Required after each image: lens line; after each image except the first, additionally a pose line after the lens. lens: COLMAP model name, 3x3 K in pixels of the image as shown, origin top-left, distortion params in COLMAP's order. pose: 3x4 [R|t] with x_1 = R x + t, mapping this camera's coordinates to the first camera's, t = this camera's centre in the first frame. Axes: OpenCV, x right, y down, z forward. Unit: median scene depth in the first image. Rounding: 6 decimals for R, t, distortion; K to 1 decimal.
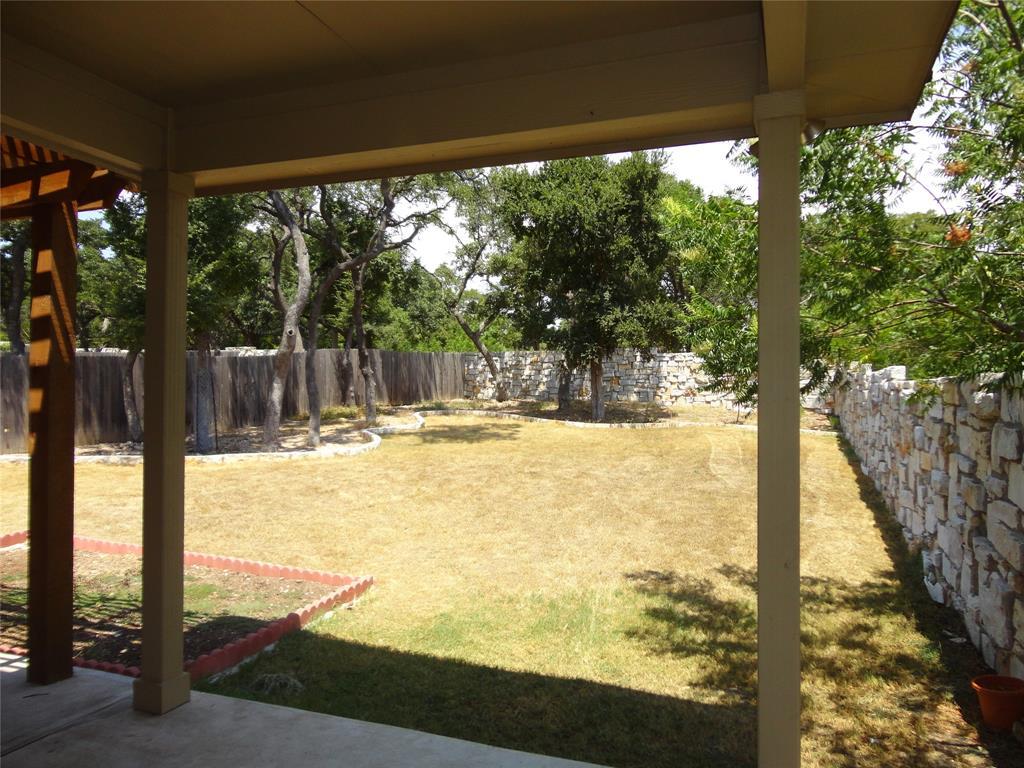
lens RADIAL K [[744.8, 0, 511.0], [0, 744.8, 393.7], [0, 0, 1]] dist [0.005487, -0.002132]
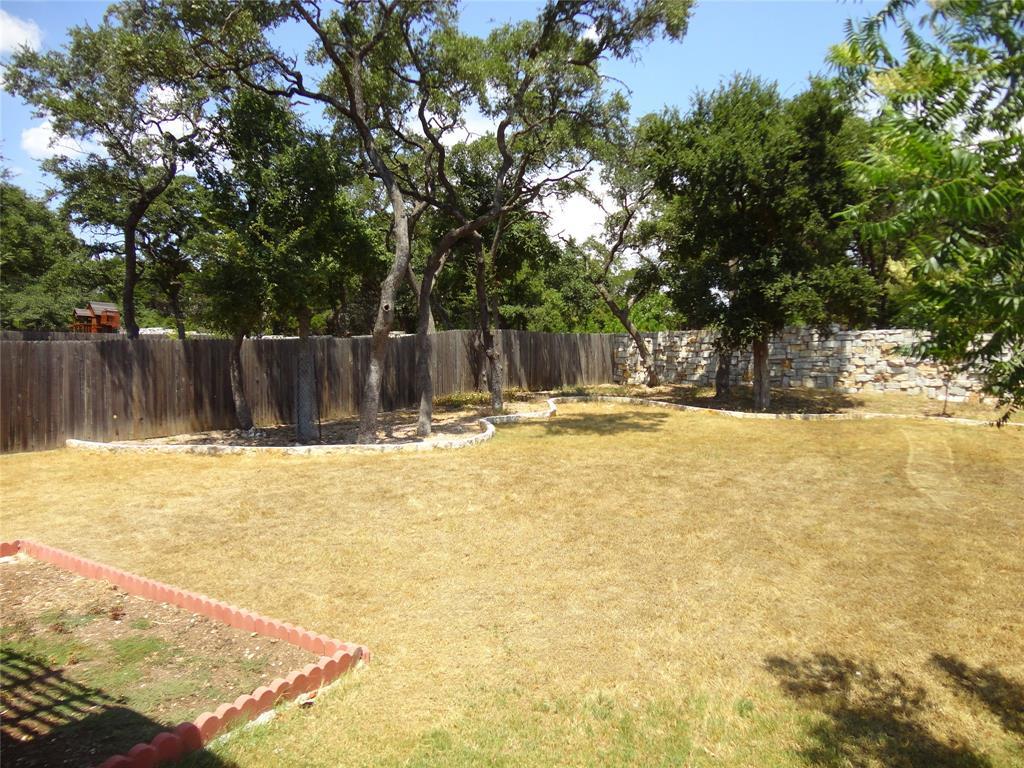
lens RADIAL K [[744.8, 0, 513.3], [0, 744.8, 411.1], [0, 0, 1]] dist [0.005487, -0.002132]
pose [[0.975711, 0.009708, -0.218848, 0.043052], [-0.000376, 0.999090, 0.042644, 0.002228], [0.219063, -0.041526, 0.974827, 0.181234]]
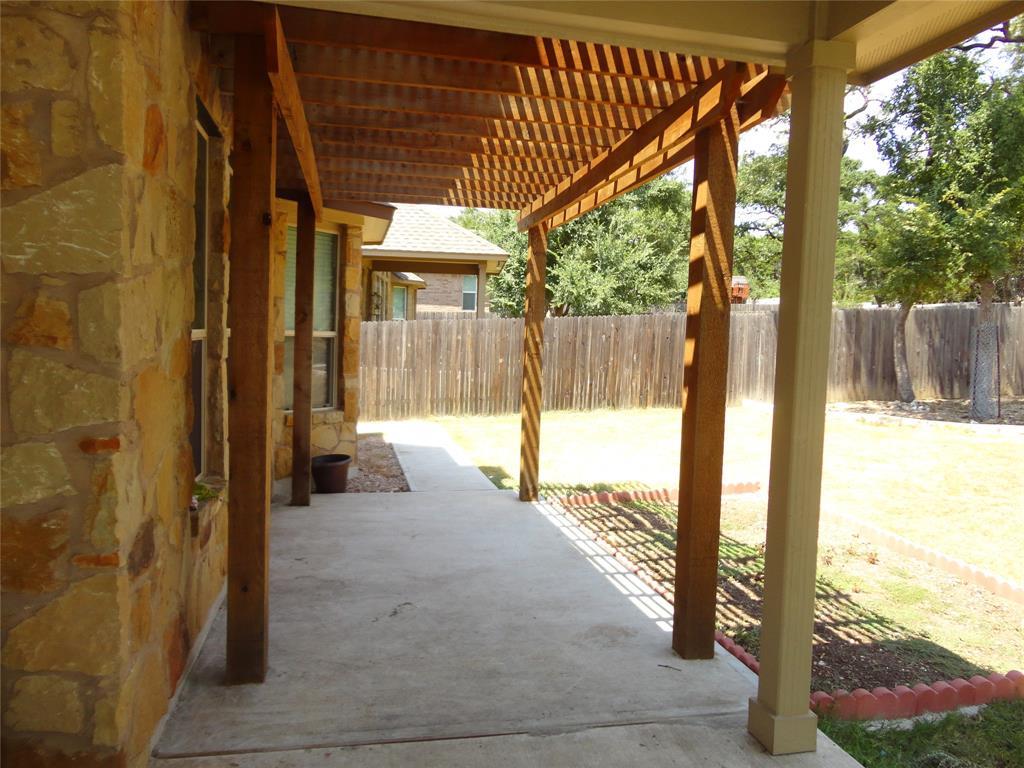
lens RADIAL K [[744.8, 0, 513.1], [0, 744.8, 392.5], [0, 0, 1]] dist [0.005487, -0.002132]
pose [[0.551084, 0.071806, -0.831355, 0.002052], [-0.023818, 0.997238, 0.070346, -0.000048], [0.834110, -0.018965, 0.551272, 0.093521]]
